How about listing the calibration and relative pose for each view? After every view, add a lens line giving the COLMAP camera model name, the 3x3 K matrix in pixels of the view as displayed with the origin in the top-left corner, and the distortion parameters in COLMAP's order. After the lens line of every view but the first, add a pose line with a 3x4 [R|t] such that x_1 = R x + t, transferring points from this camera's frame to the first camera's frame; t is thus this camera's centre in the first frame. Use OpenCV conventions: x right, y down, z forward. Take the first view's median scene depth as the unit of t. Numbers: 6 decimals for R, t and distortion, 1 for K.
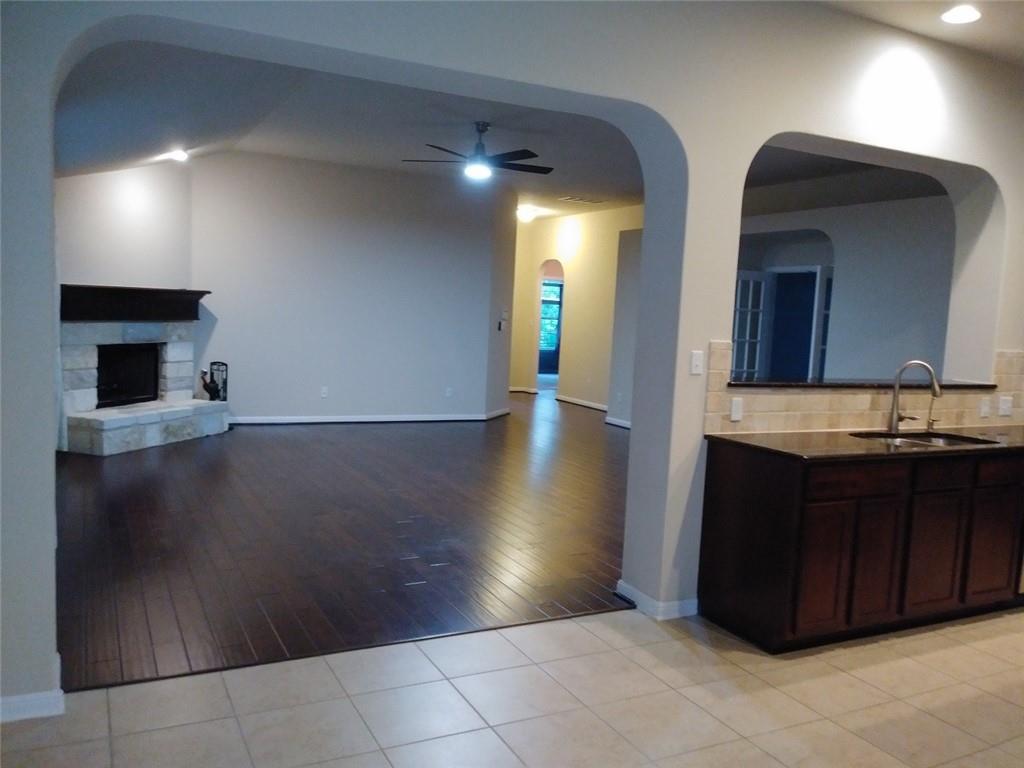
lens RADIAL K [[835.7, 0, 508.1], [0, 835.7, 381.8], [0, 0, 1]] dist [0.030848, -0.022890]
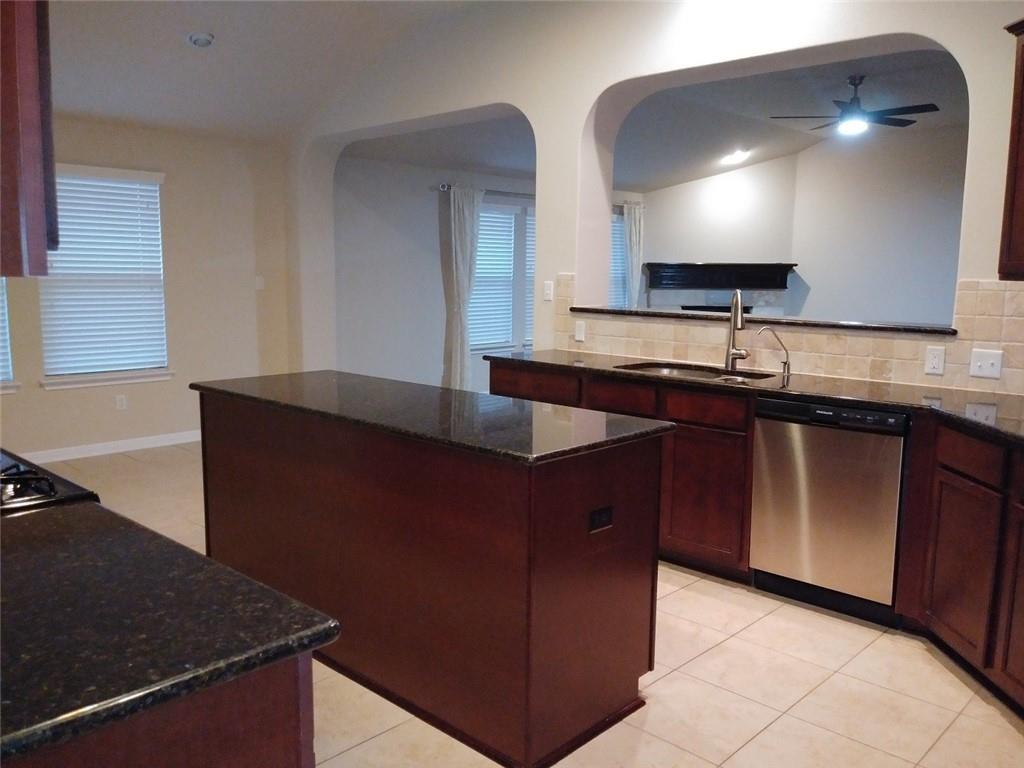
lens RADIAL K [[835.7, 0, 517.9], [0, 835.7, 385.4], [0, 0, 1]] dist [0.030848, -0.022890]
pose [[0.337422, 0.085025, -0.937506, 0.749202], [-0.079272, 0.994942, 0.061703, 0.023849], [0.938010, 0.053498, 0.342455, 0.284176]]
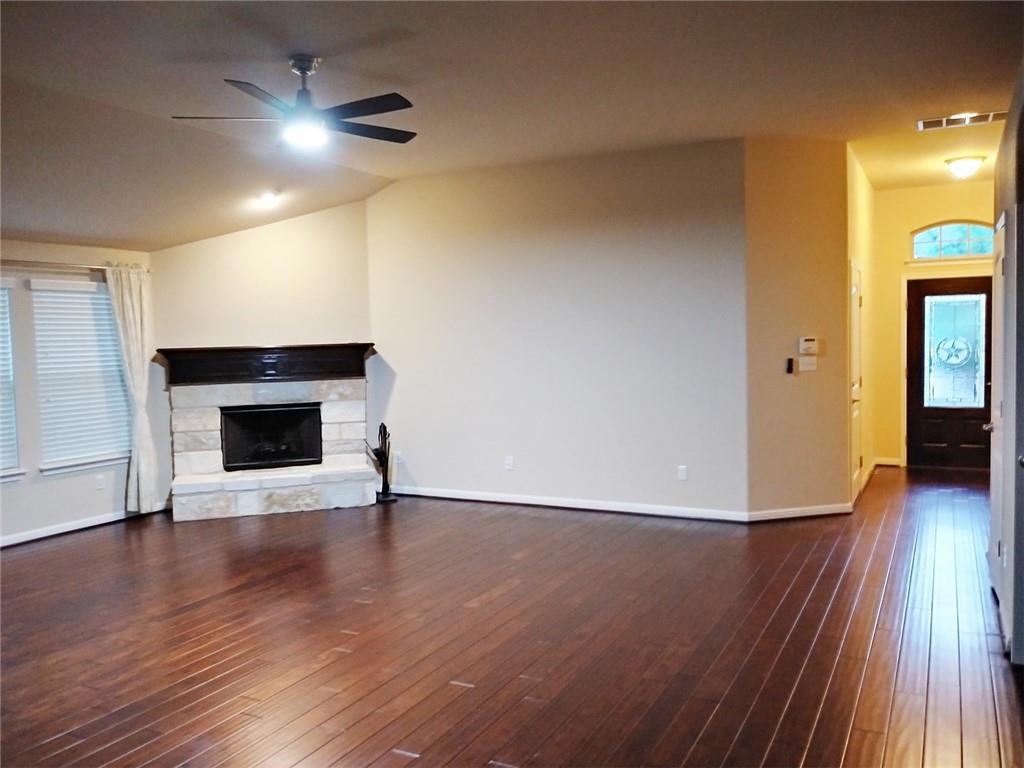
lens RADIAL K [[835.7, 0, 510.2], [0, 835.7, 382.7], [0, 0, 1]] dist [0.030848, -0.022890]
pose [[0.577391, -0.021547, -0.816183, 0.530709], [-0.017317, 0.999104, -0.038627, -0.041014], [0.816284, 0.036437, 0.576500, 0.725897]]
